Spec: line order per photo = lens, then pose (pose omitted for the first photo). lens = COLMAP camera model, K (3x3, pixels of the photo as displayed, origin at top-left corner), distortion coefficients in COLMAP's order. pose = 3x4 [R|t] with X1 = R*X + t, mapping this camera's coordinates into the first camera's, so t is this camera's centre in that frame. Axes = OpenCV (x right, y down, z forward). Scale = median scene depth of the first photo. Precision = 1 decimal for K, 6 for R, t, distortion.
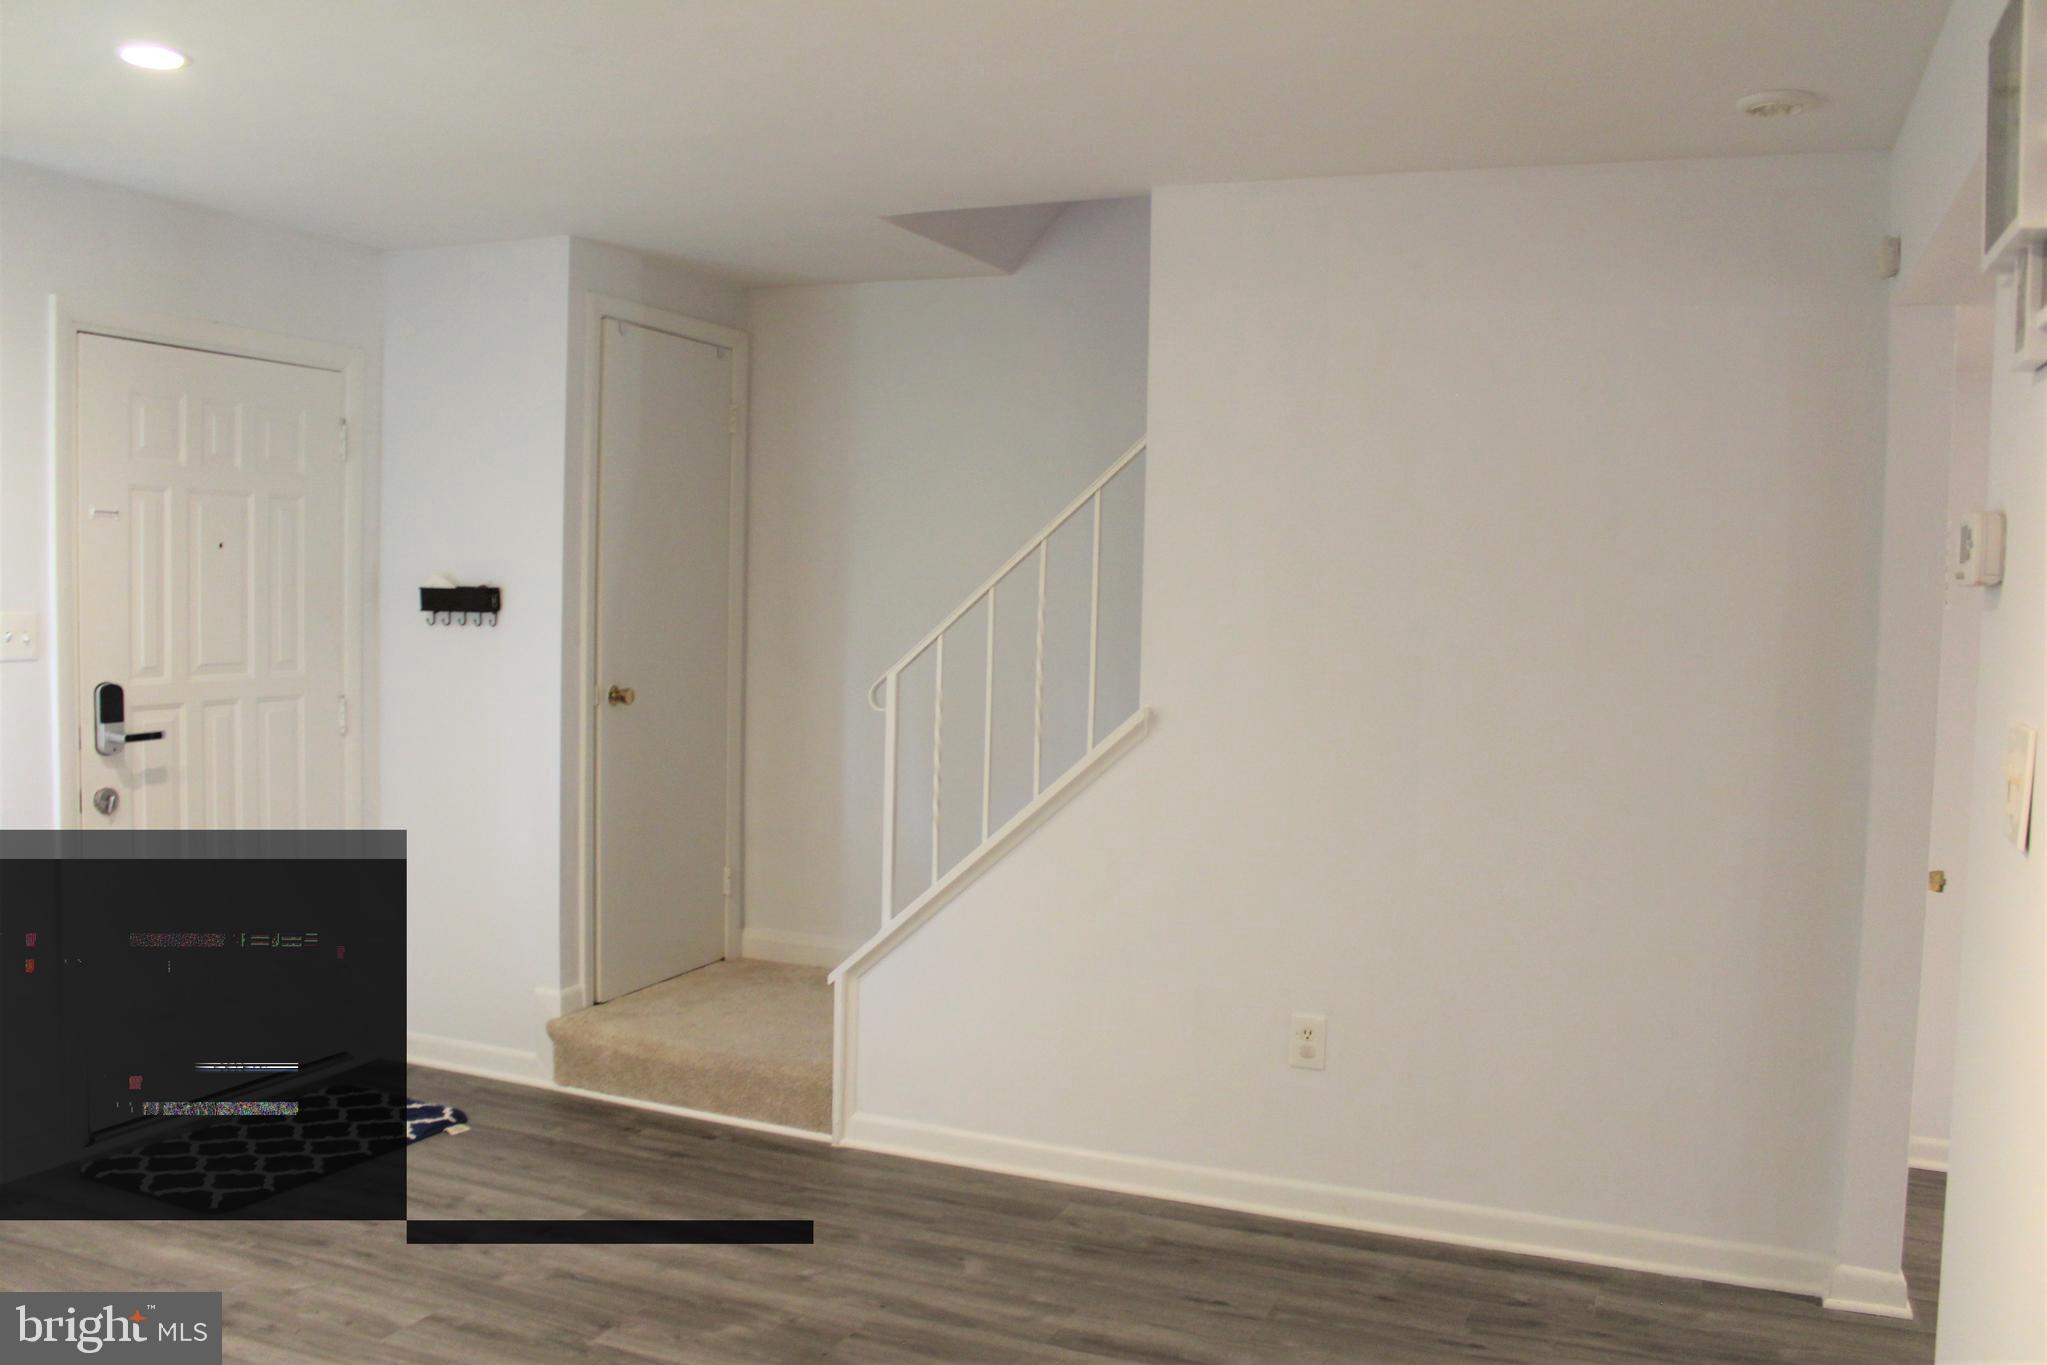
lens RADIAL K [[1757.9, 0, 1020.7], [0, 1757.9, 677.5], [0, 0, 1]] dist [-0.148238, 0.125331]
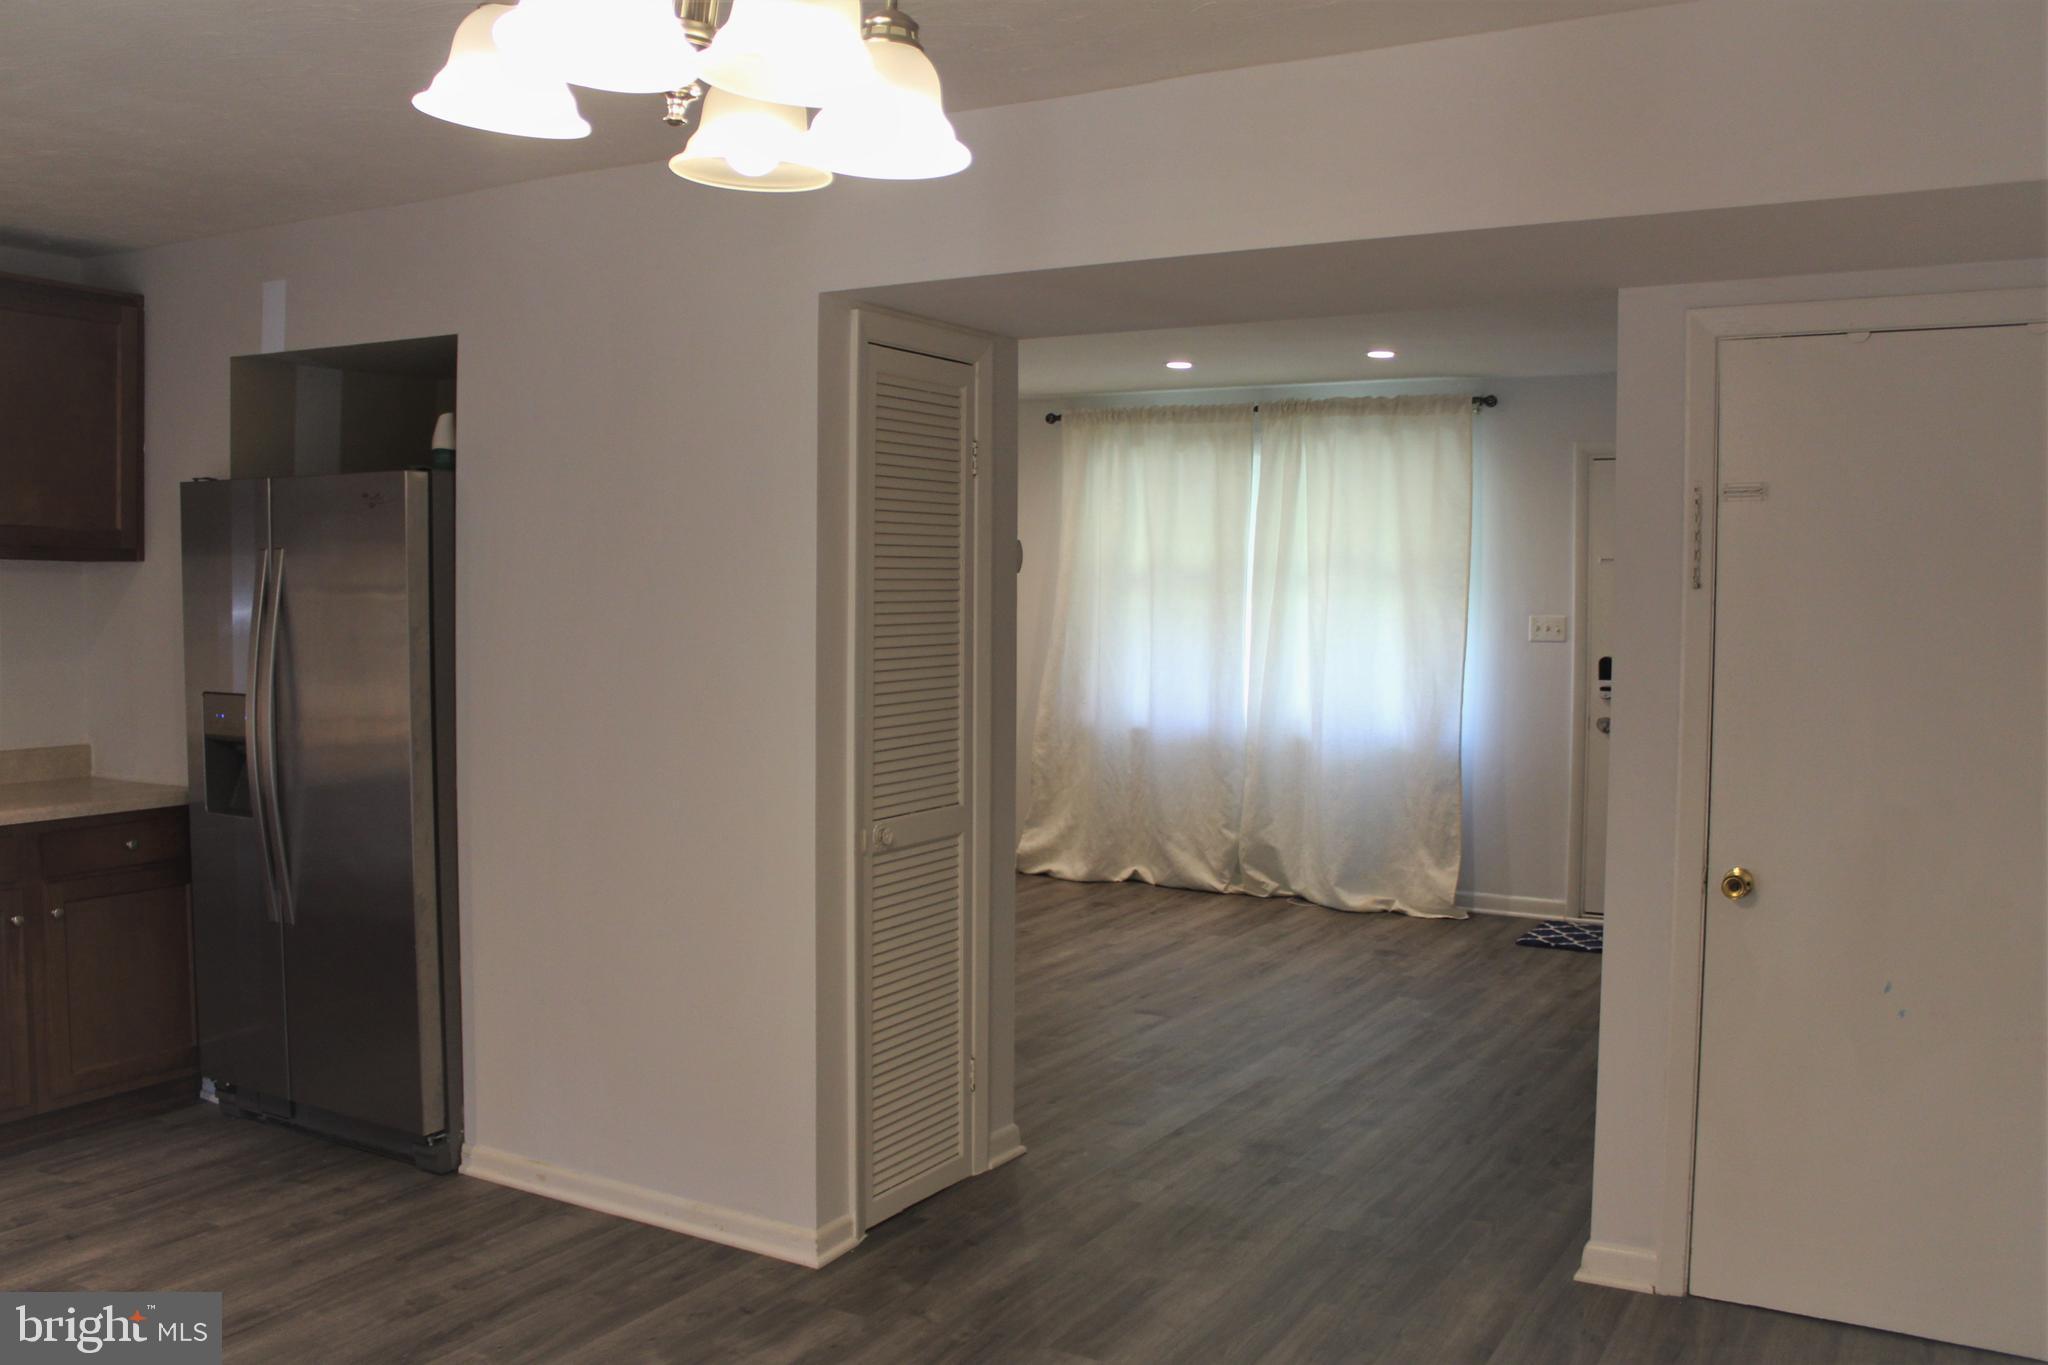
lens RADIAL K [[1758.8, 0, 992.1], [0, 1758.8, 680.7], [0, 0, 1]] dist [-0.148238, 0.125331]
pose [[-0.142016, 0.027935, -0.989470, 1.423888], [-0.063755, 0.997268, 0.037306, 0.000420], [0.987809, 0.068382, -0.139847, 0.685450]]
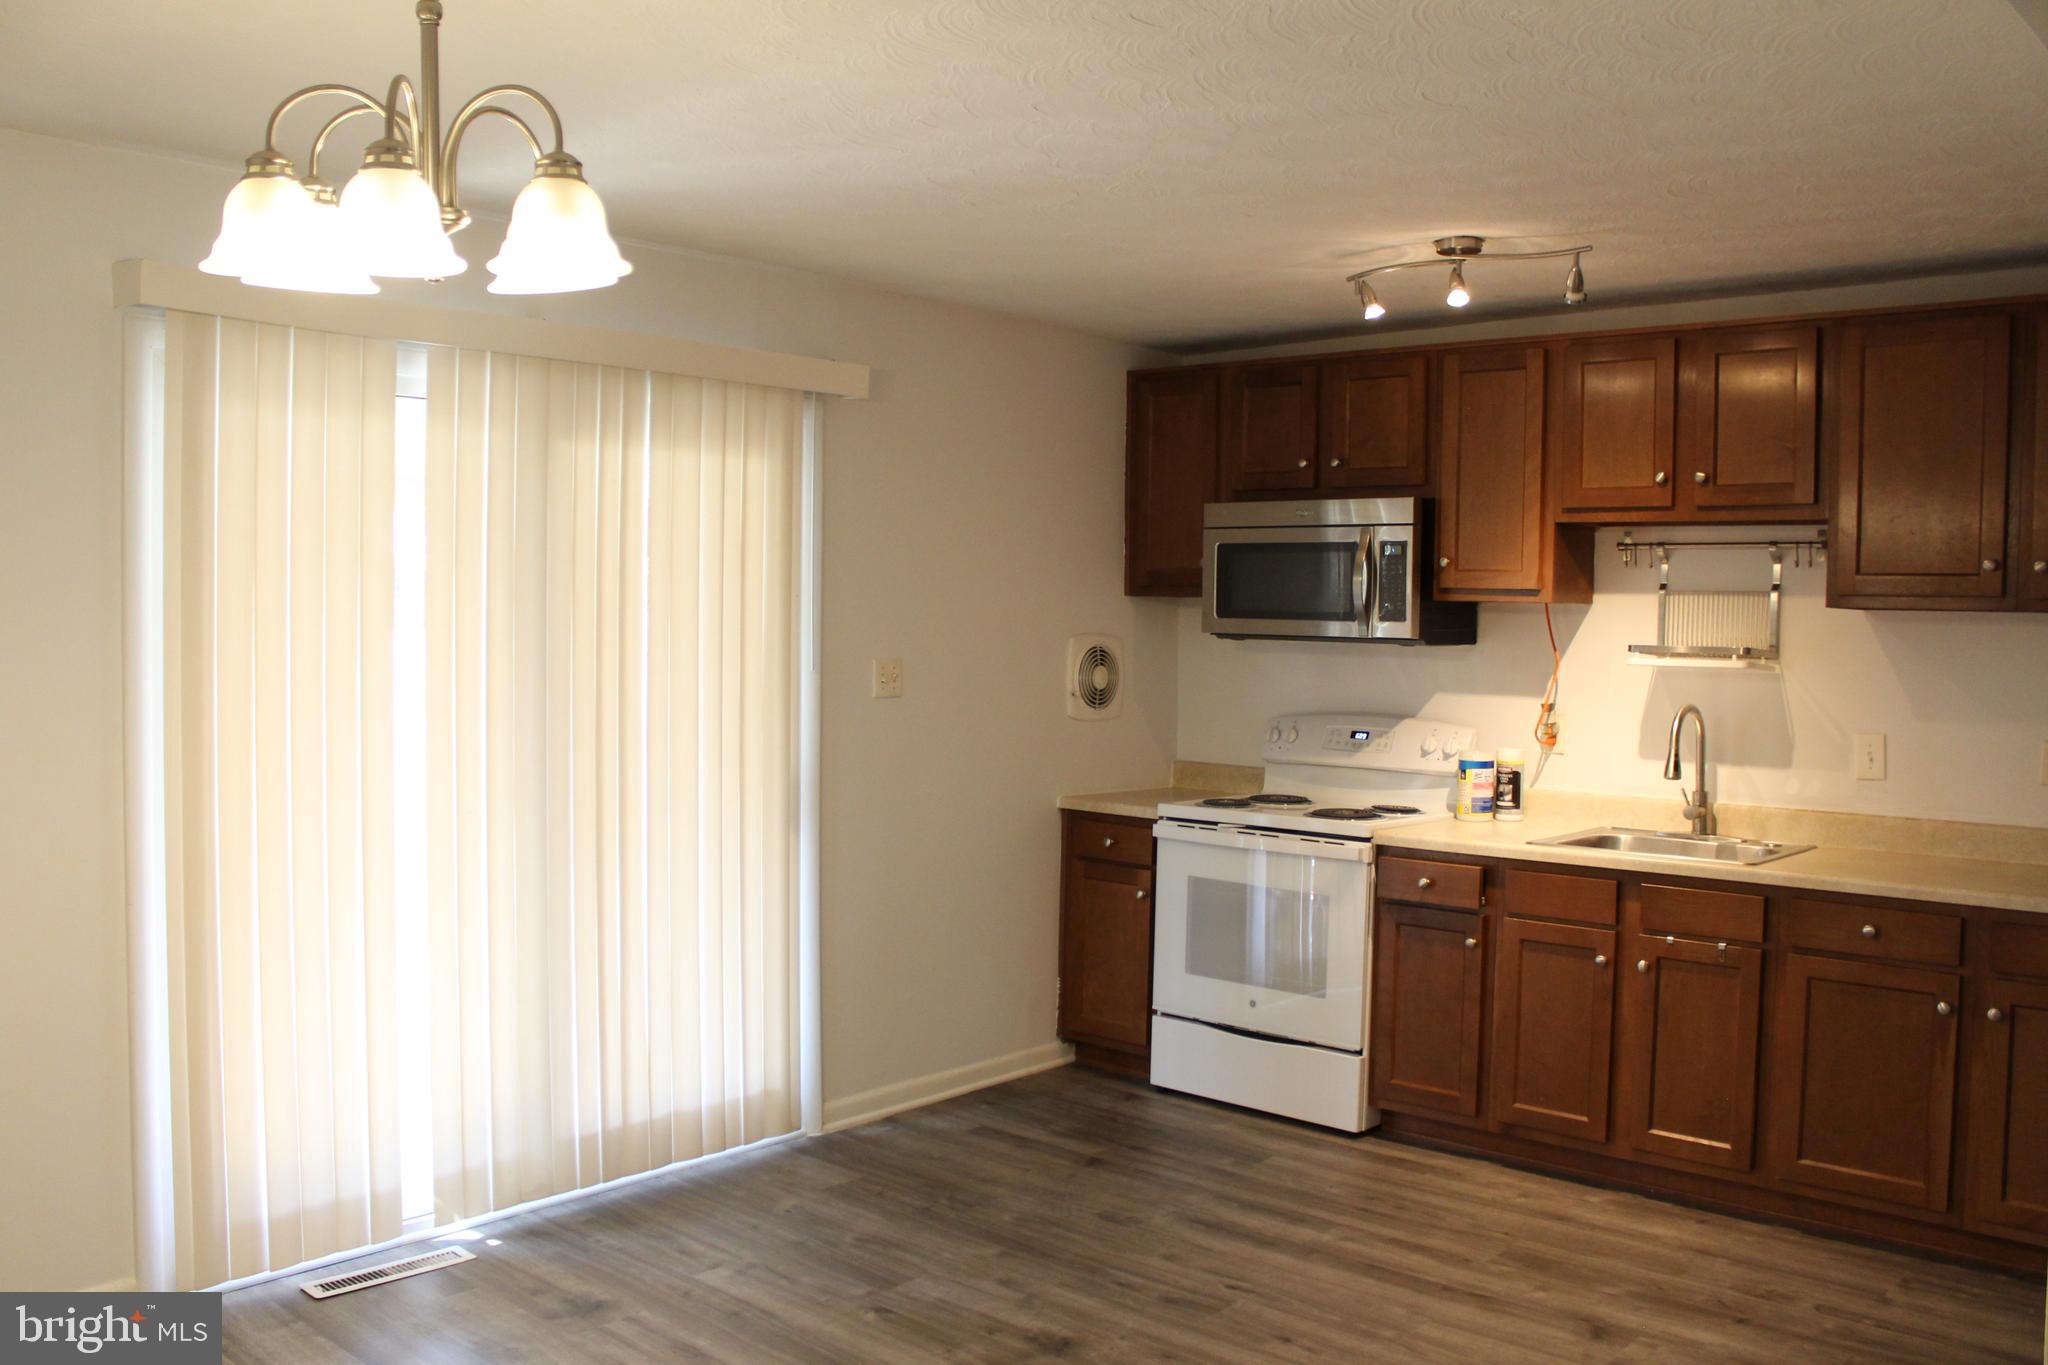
lens RADIAL K [[1758.8, 0, 1011.8], [0, 1758.8, 689.2], [0, 0, 1]] dist [-0.148238, 0.125331]
pose [[-0.945707, -0.048423, 0.321394, 0.659776], [-0.016073, 0.994597, 0.102556, -0.044477], [-0.324623, 0.091822, -0.941376, 1.018245]]
